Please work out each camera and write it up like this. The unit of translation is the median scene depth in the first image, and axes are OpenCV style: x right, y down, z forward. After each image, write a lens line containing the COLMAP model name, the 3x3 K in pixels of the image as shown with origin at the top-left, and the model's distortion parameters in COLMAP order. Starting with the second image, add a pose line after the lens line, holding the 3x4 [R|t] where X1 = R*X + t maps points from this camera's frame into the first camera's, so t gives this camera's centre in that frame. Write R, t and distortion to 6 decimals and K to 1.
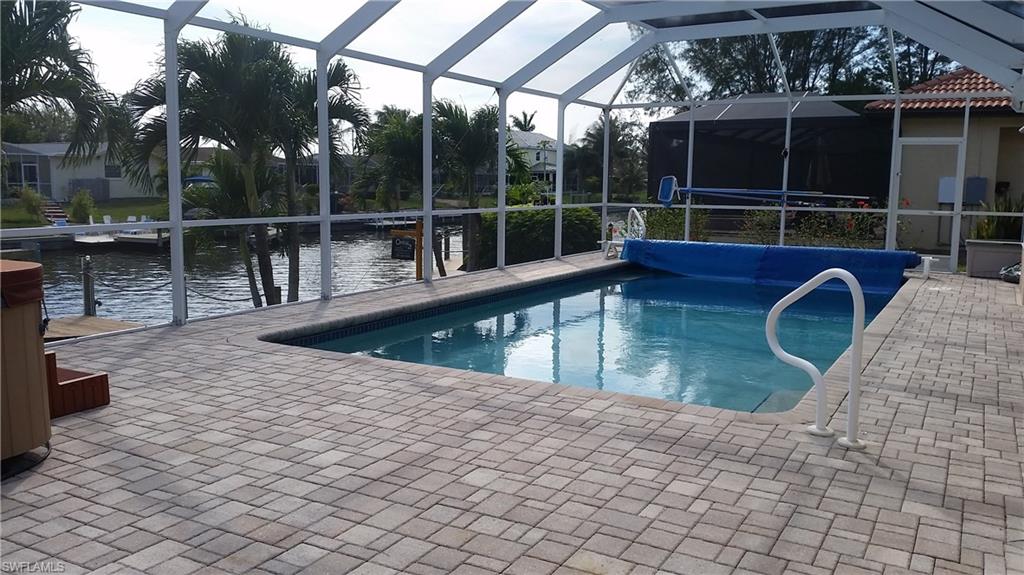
lens RADIAL K [[835.0, 0, 512.0], [0, 835.0, 287.5], [0, 0, 1]] dist [0.092829, -0.182524]
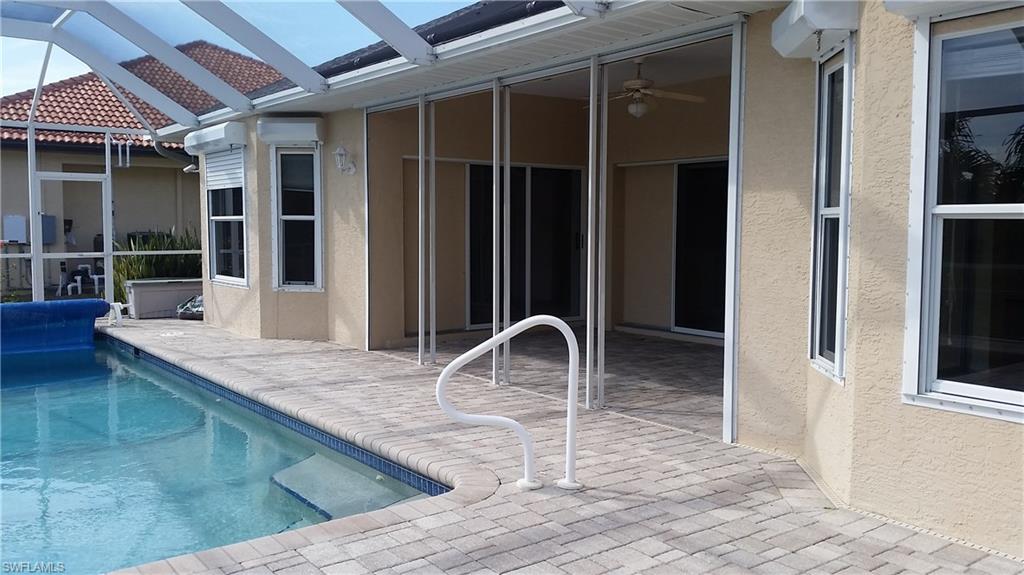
lens RADIAL K [[831.1, 0, 512.0], [0, 831.1, 287.5], [0, 0, 1]] dist [0.099646, 0.000489]
pose [[0.383786, -0.087338, 0.919282, -0.562026], [0.124490, 0.991323, 0.042210, -0.110583], [-0.914992, 0.098242, 0.391329, 0.660302]]
